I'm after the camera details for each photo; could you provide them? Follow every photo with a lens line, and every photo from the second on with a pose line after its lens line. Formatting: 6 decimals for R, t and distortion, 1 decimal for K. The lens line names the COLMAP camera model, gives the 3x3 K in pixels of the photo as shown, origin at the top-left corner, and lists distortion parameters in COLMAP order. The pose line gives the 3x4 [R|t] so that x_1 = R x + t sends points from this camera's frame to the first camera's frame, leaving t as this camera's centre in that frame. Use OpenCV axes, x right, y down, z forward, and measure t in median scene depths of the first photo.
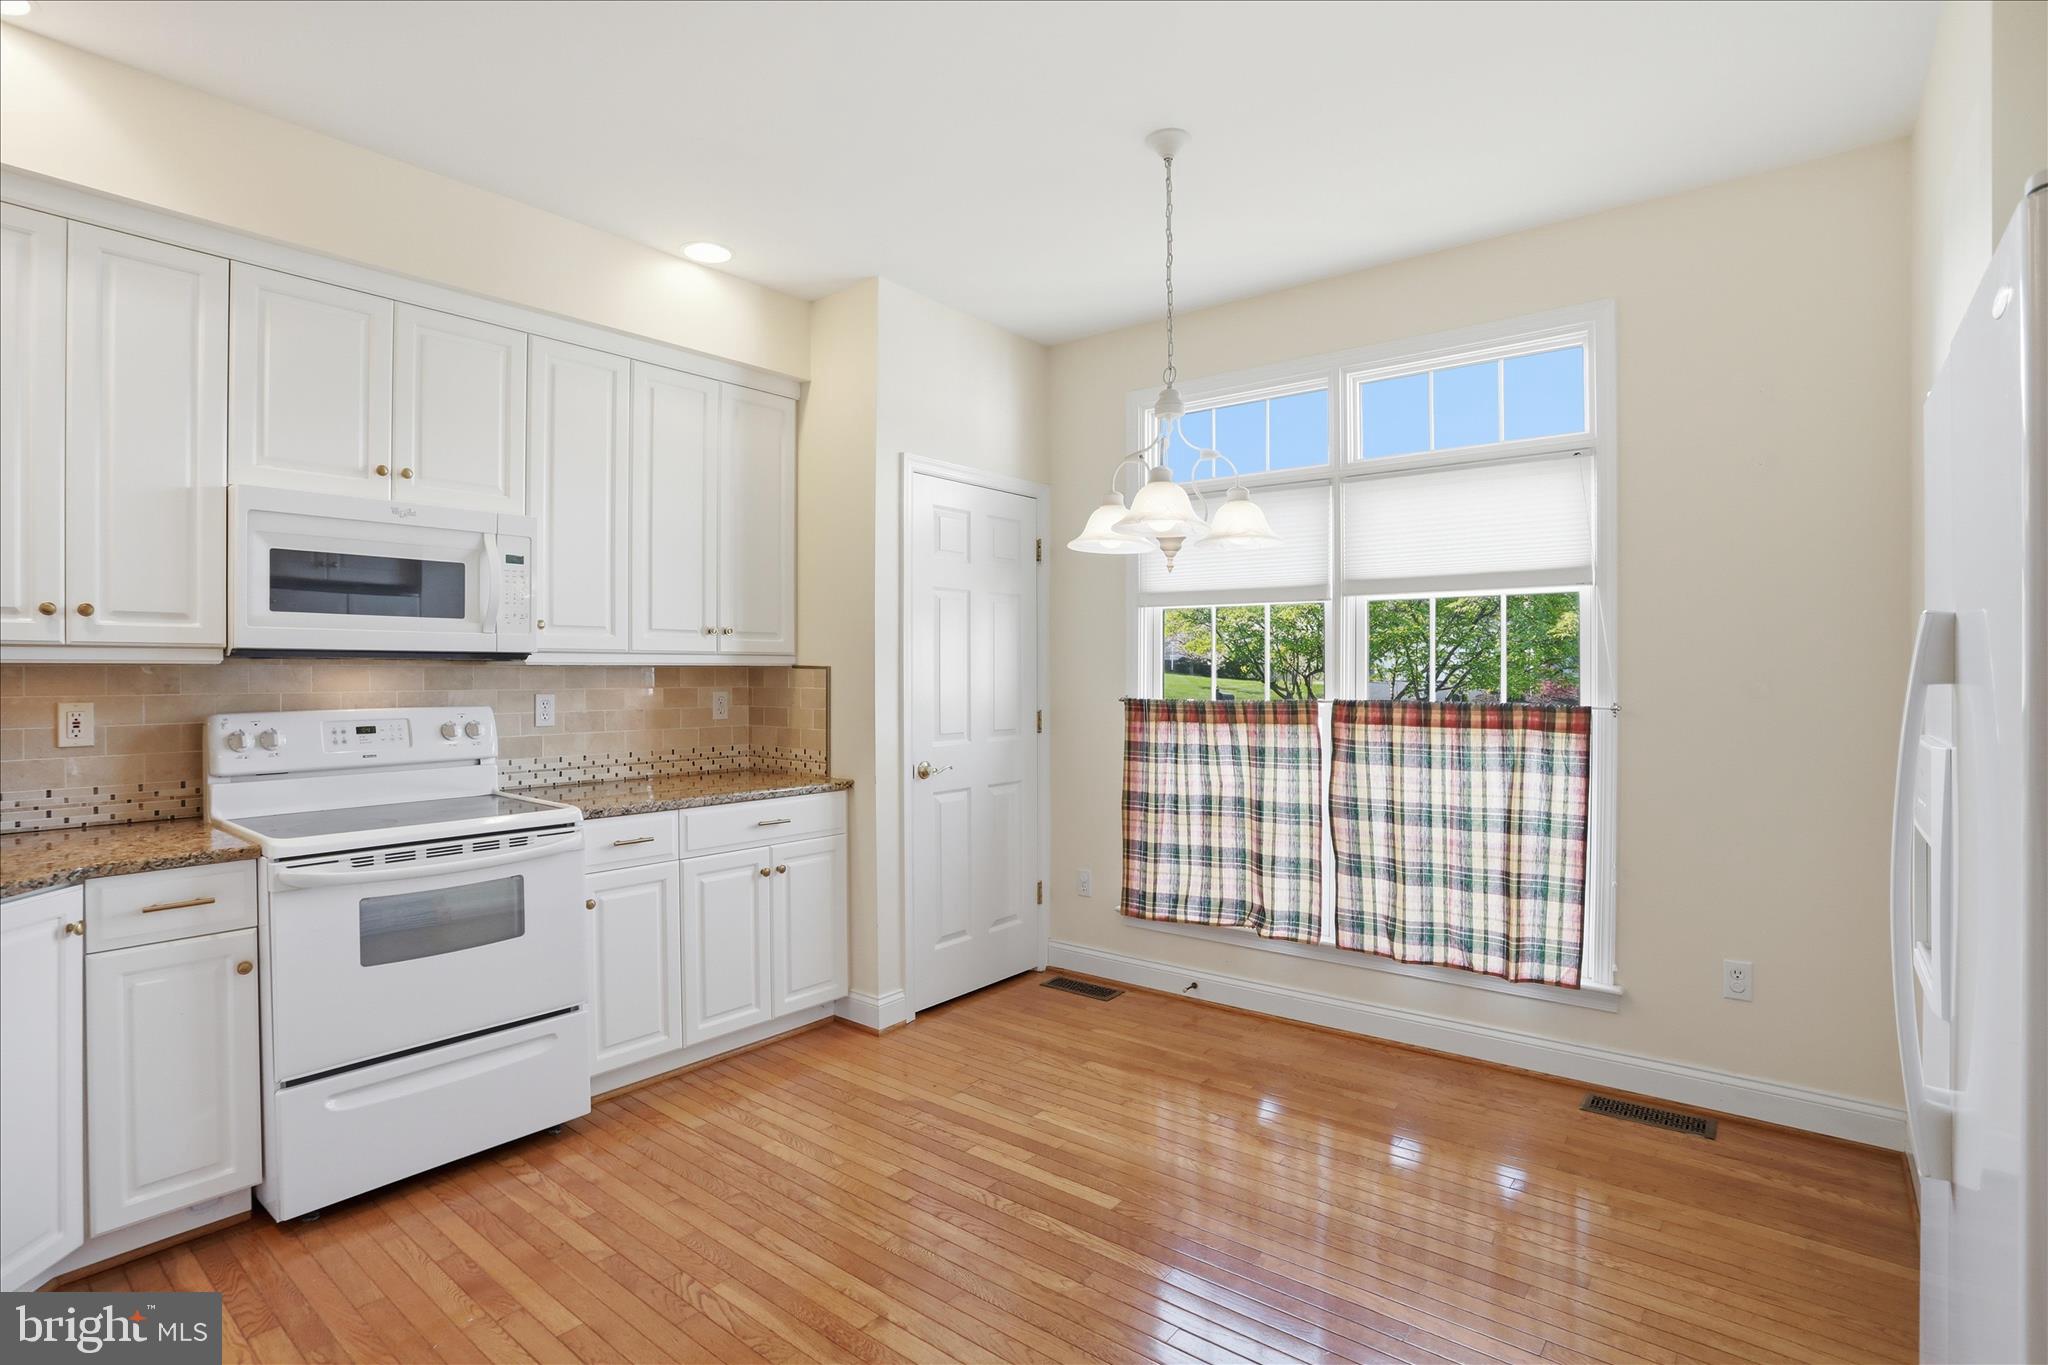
lens RADIAL K [[993.7, 0, 1008.8], [0, 993.7, 677.9], [0, 0, 1]] dist [-0.054240, 0.021126]
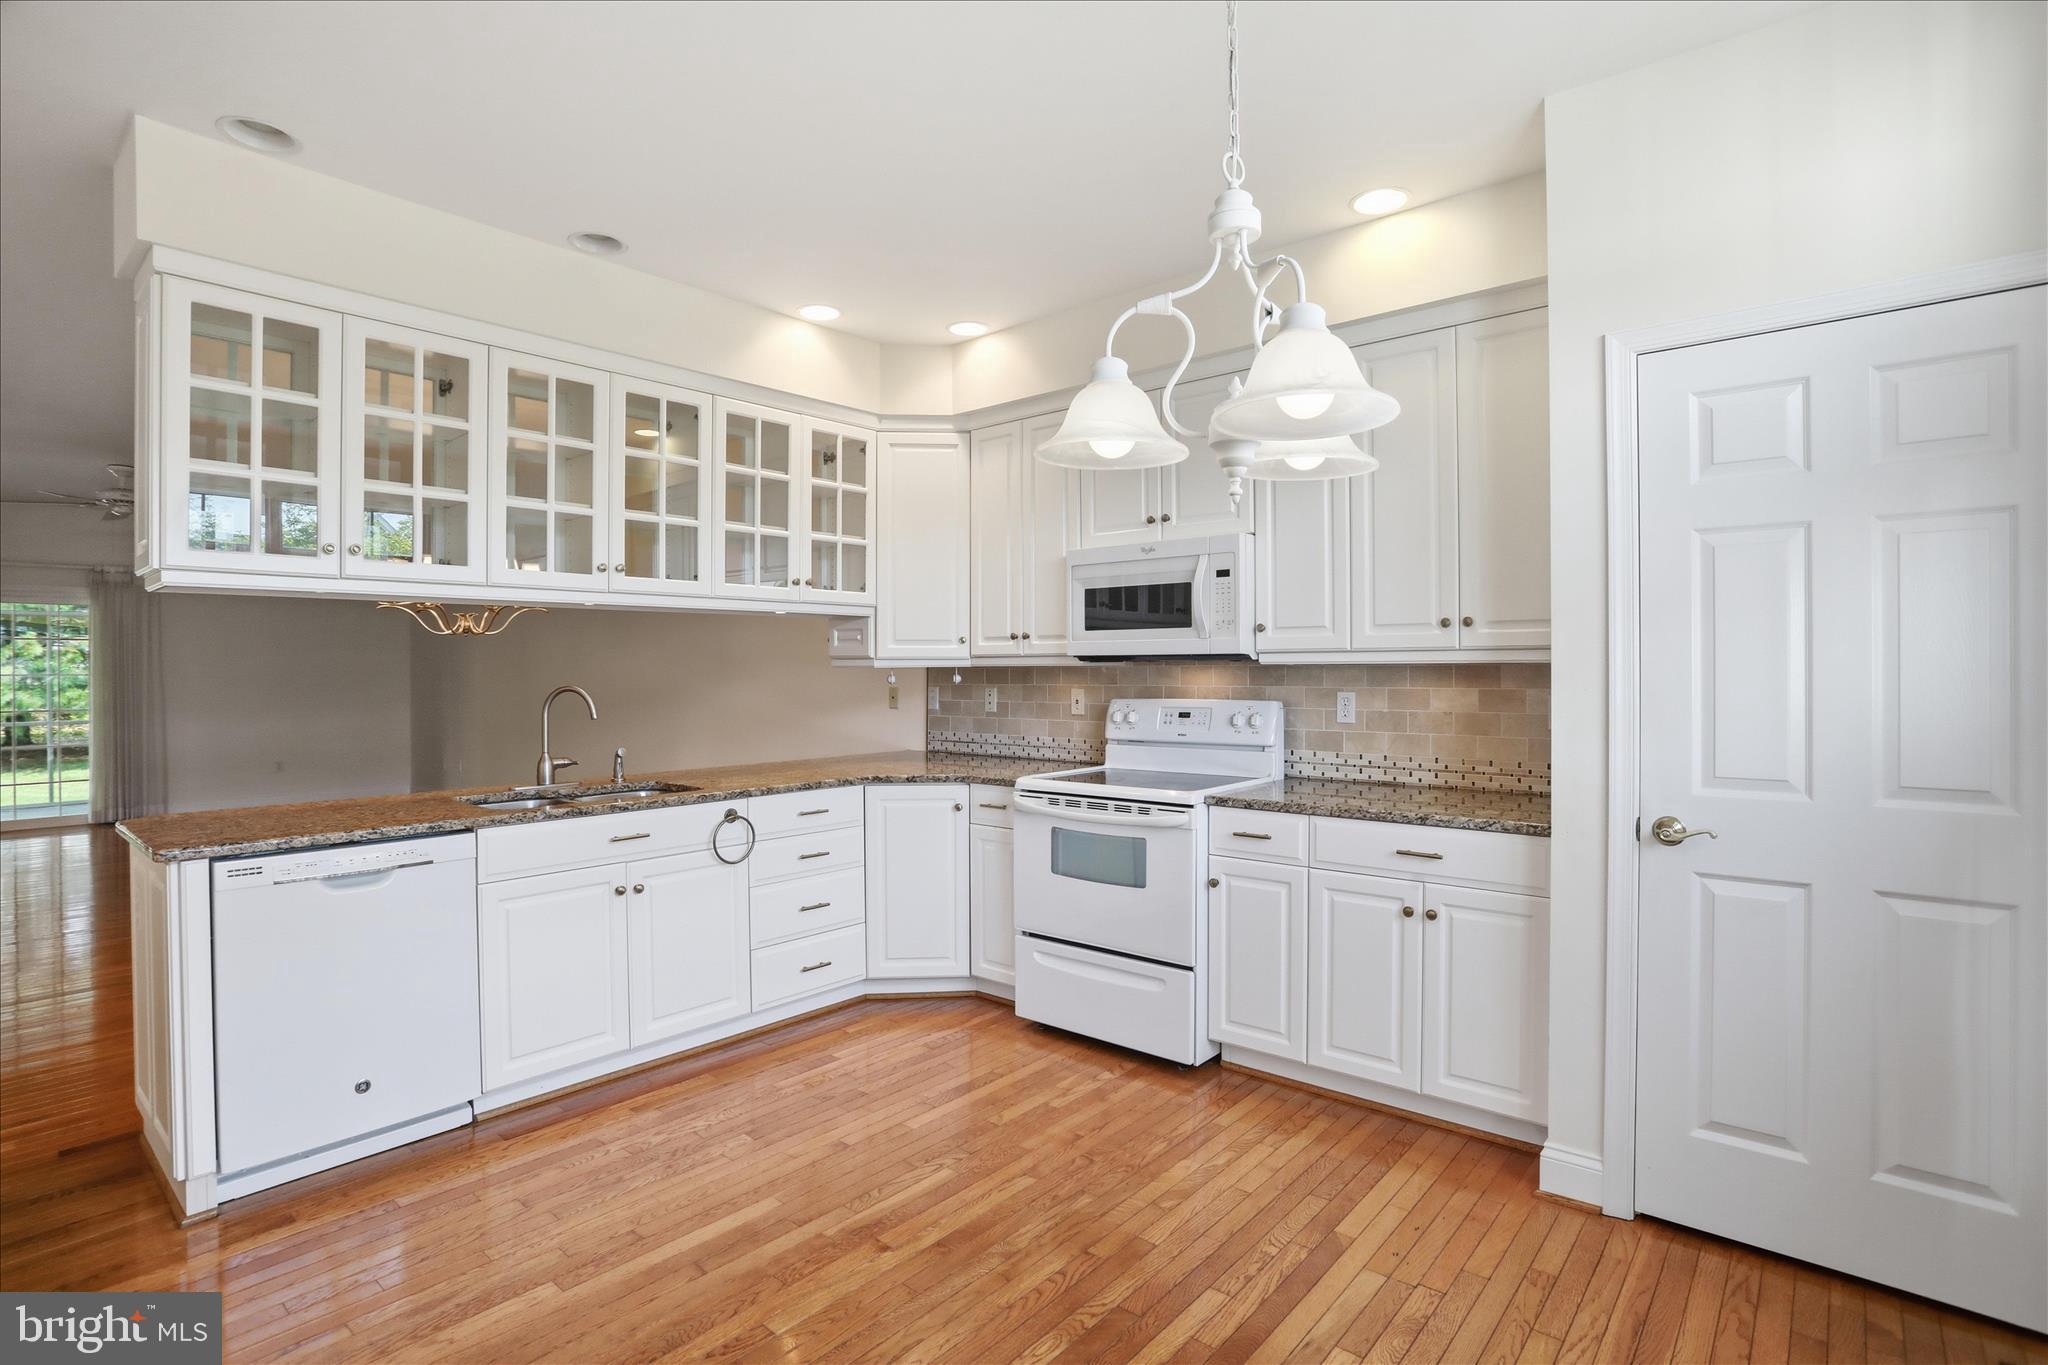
lens RADIAL K [[993.7, 0, 1045.2], [0, 993.7, 672.0], [0, 0, 1]] dist [-0.054240, 0.021126]
pose [[-0.001382, 0.003279, -0.999994, 0.605477], [-0.003123, 0.999990, 0.003283, -0.007467], [0.999994, 0.003128, -0.001372, 0.721855]]
